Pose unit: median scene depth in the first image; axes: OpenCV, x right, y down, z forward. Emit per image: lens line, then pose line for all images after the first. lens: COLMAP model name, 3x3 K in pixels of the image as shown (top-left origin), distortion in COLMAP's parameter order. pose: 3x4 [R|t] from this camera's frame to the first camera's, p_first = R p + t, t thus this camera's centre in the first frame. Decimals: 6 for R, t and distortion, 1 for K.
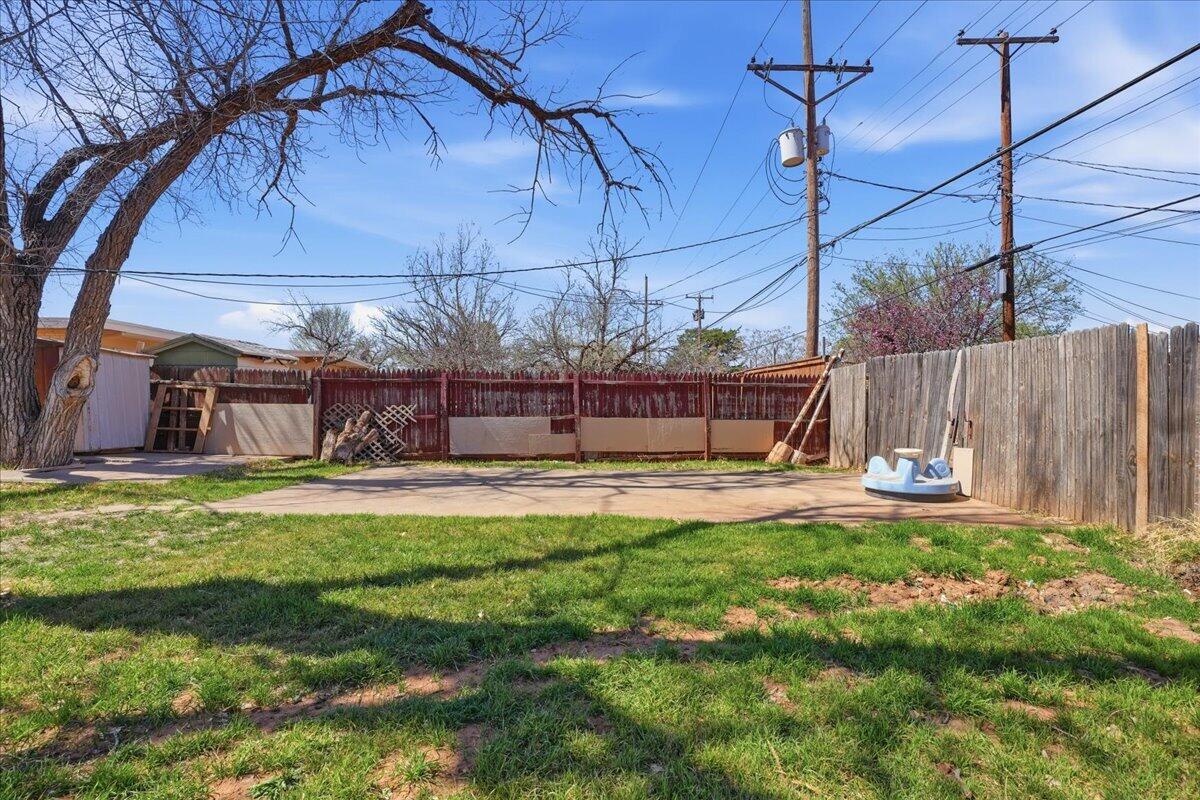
lens RADIAL K [[578.8, 0, 600.2], [0, 578.8, 397.5], [0, 0, 1]] dist [-0.000576, -0.000099]
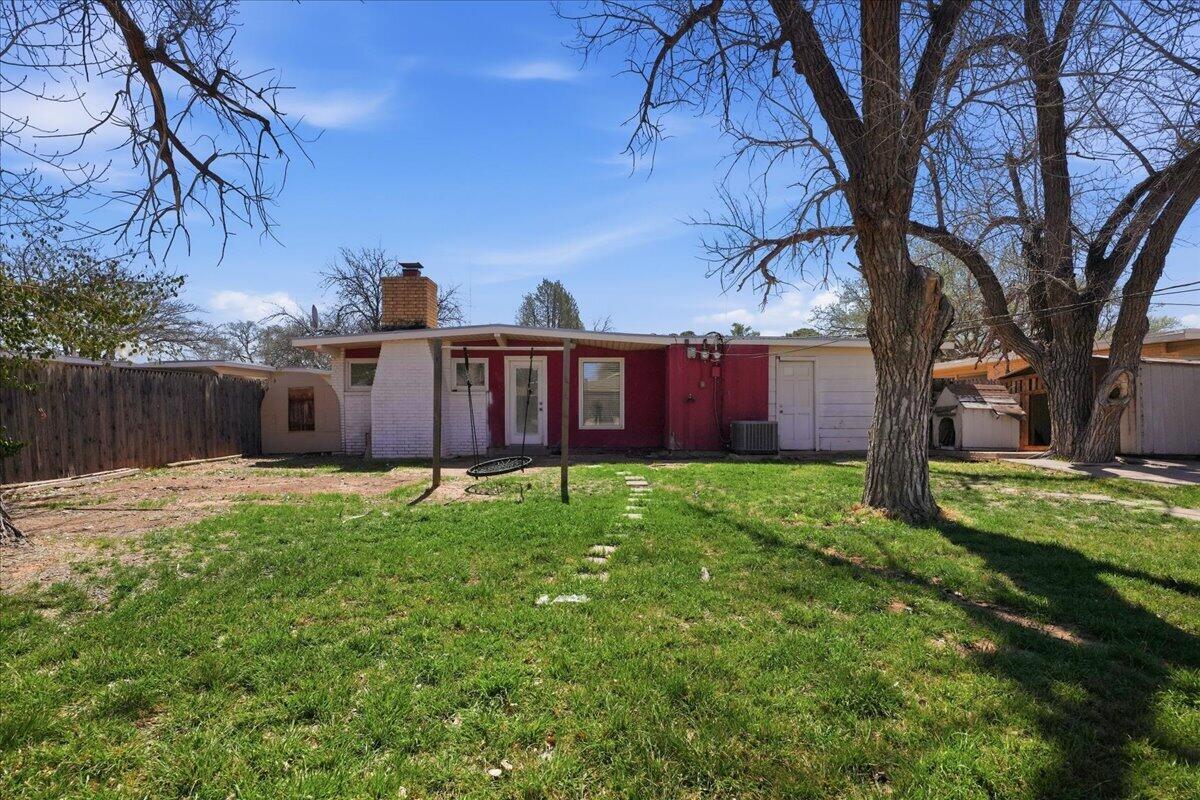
lens RADIAL K [[578.8, 0, 601.0], [0, 578.8, 403.5], [0, 0, 1]] dist [-0.000576, -0.000099]
pose [[-0.058388, -0.010241, -0.998241, 0.364911], [0.004752, 0.999933, -0.010537, 0.001919], [0.998283, -0.005358, -0.058336, 0.028552]]
